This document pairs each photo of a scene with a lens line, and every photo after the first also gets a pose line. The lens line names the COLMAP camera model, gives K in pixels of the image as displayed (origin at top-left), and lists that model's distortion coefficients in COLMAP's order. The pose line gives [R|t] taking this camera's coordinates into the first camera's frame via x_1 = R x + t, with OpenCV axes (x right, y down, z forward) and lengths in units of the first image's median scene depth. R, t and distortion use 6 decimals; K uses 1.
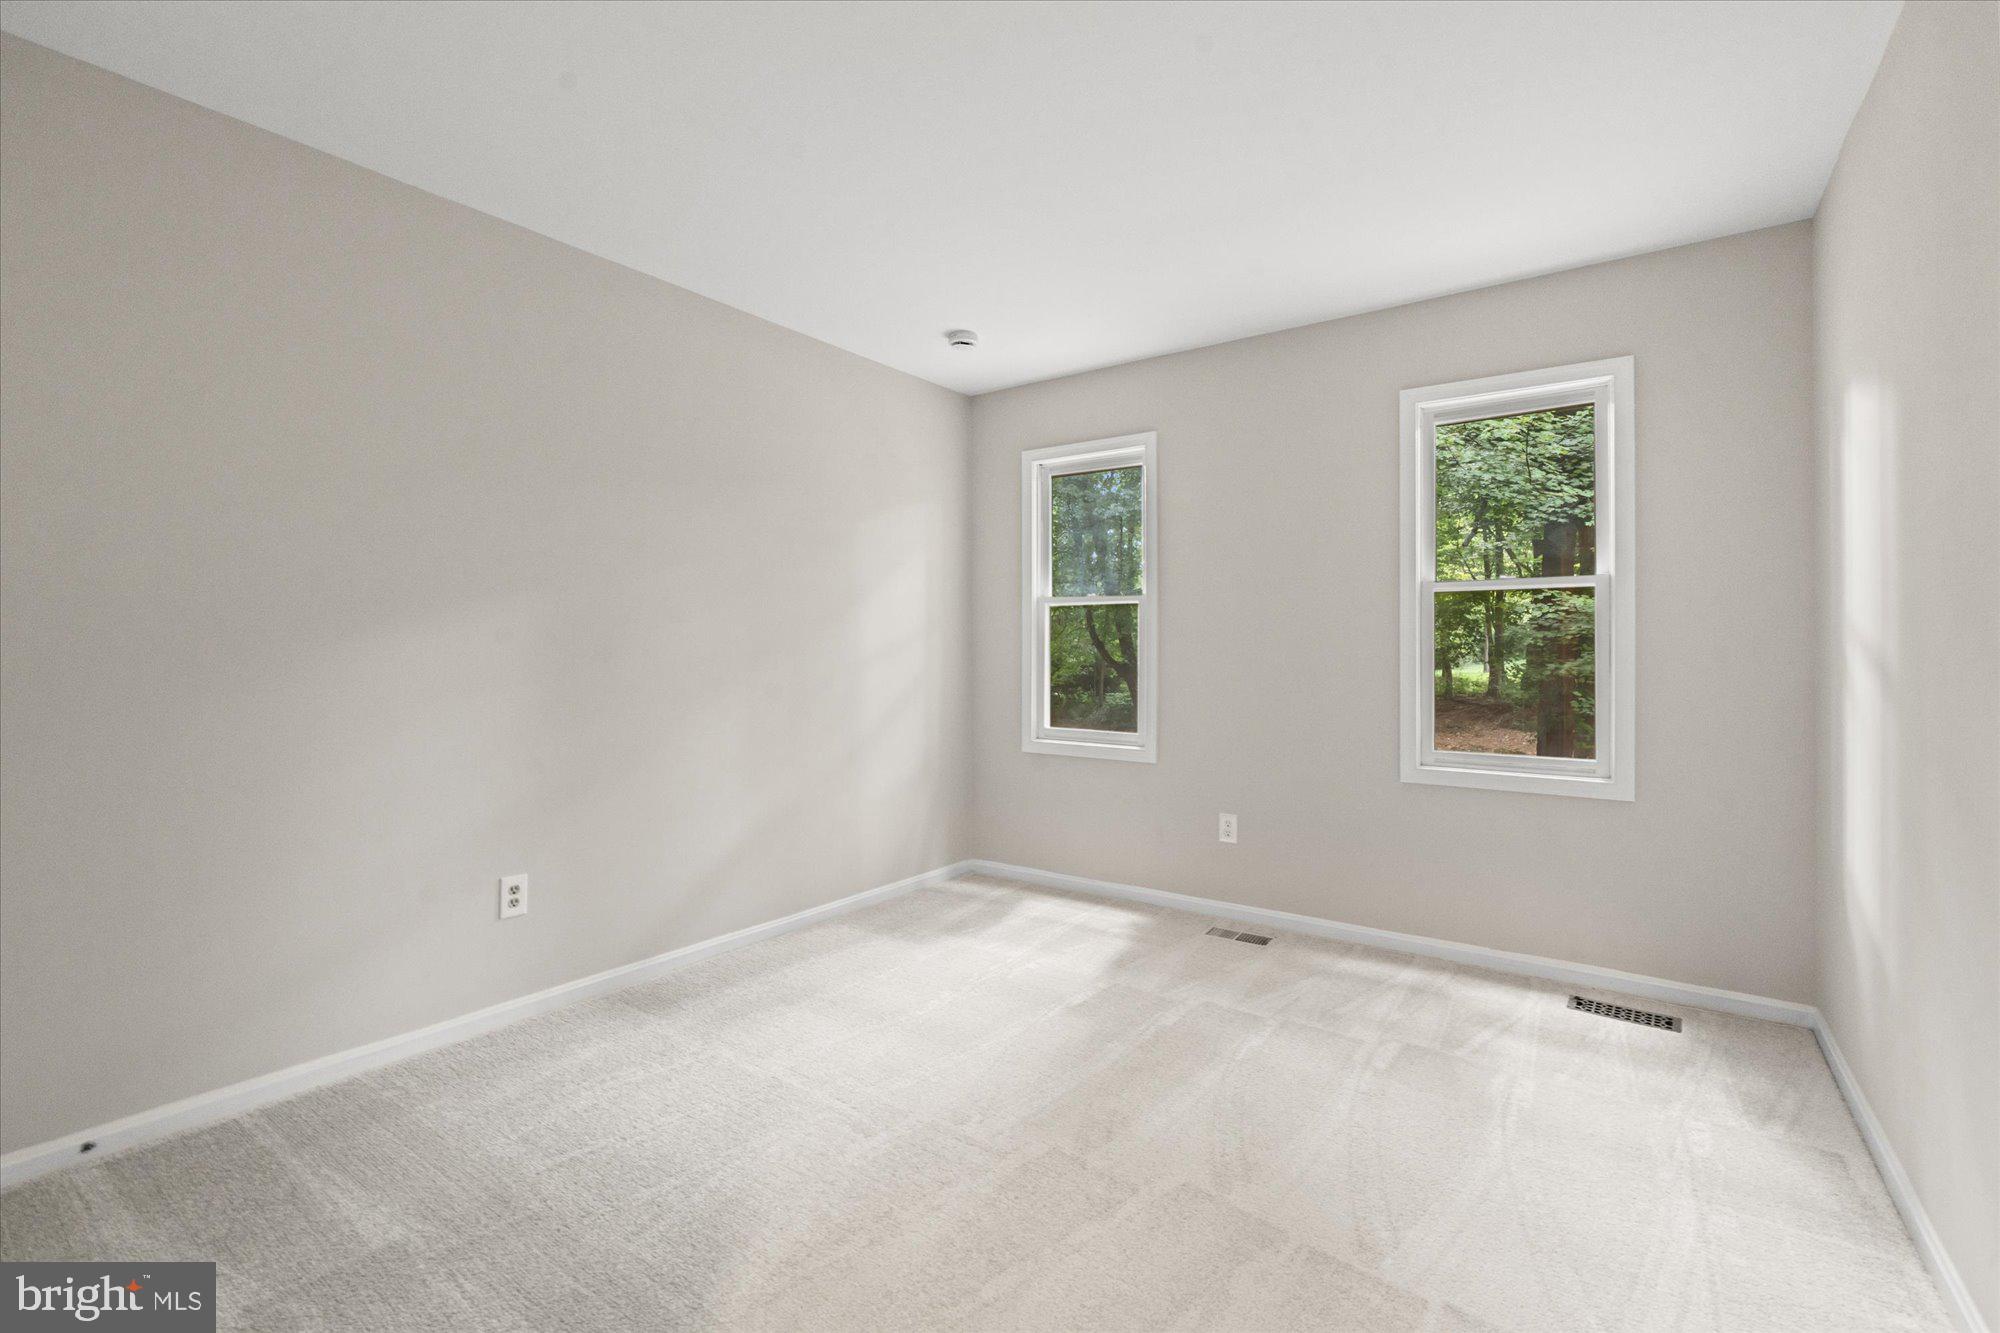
lens RADIAL K [[878.7, 0, 999.5], [0, 878.7, 663.1], [0, 0, 1]] dist [-0.003445, 0.000472]
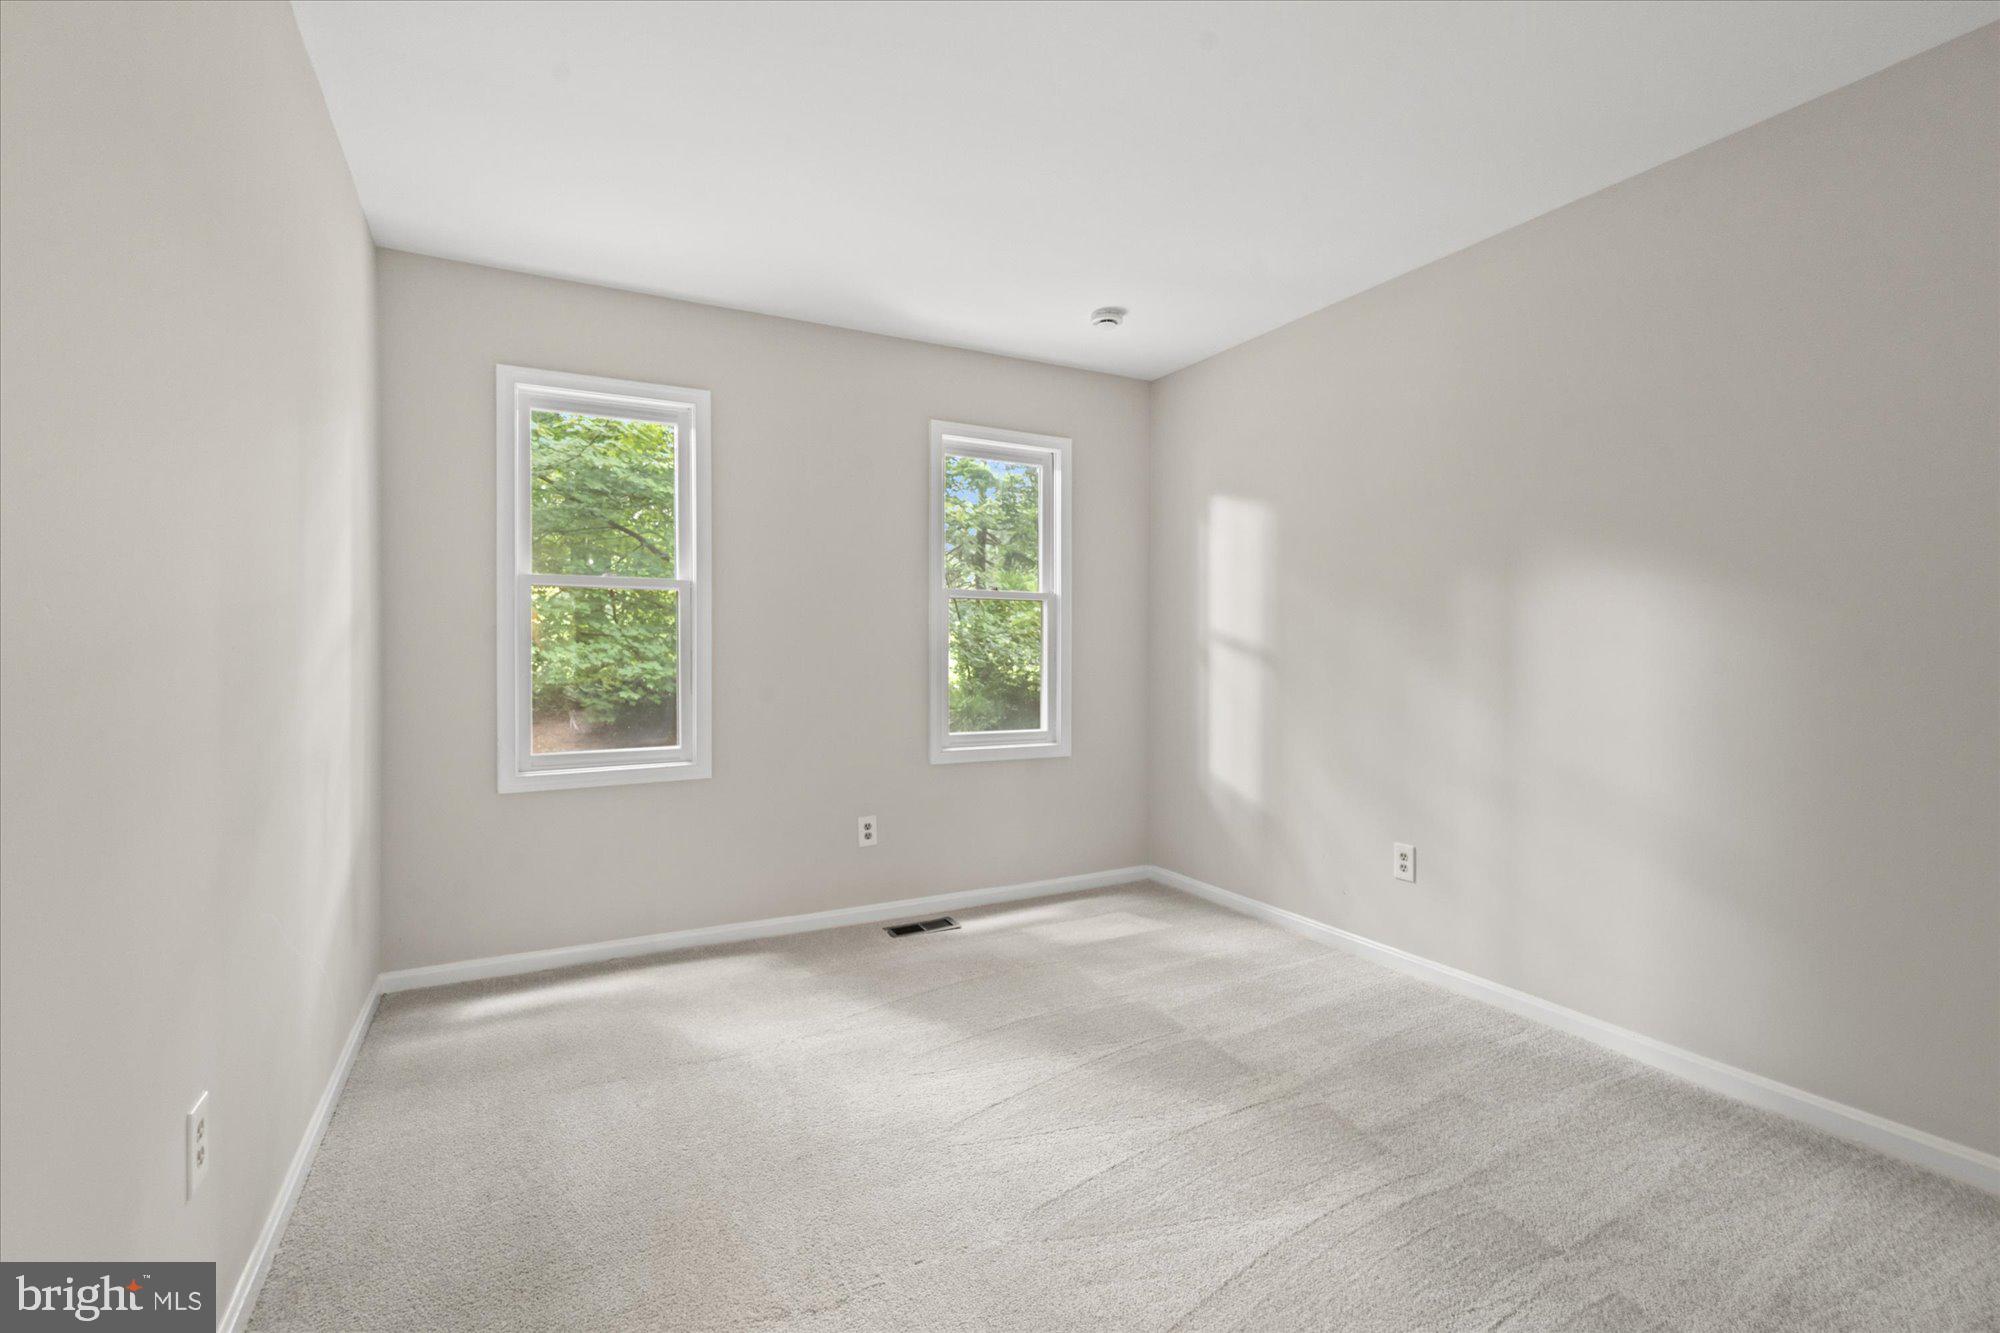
lens RADIAL K [[907.2, 0, 1000.0], [0, 907.2, 666.5], [0, 0, 1]] dist [0.000557, 0.000162]
pose [[0.441992, -0.022161, 0.896745, -0.188640], [0.018159, 0.999711, 0.015755, -0.002043], [-0.896835, 0.009321, 0.442266, 0.136855]]
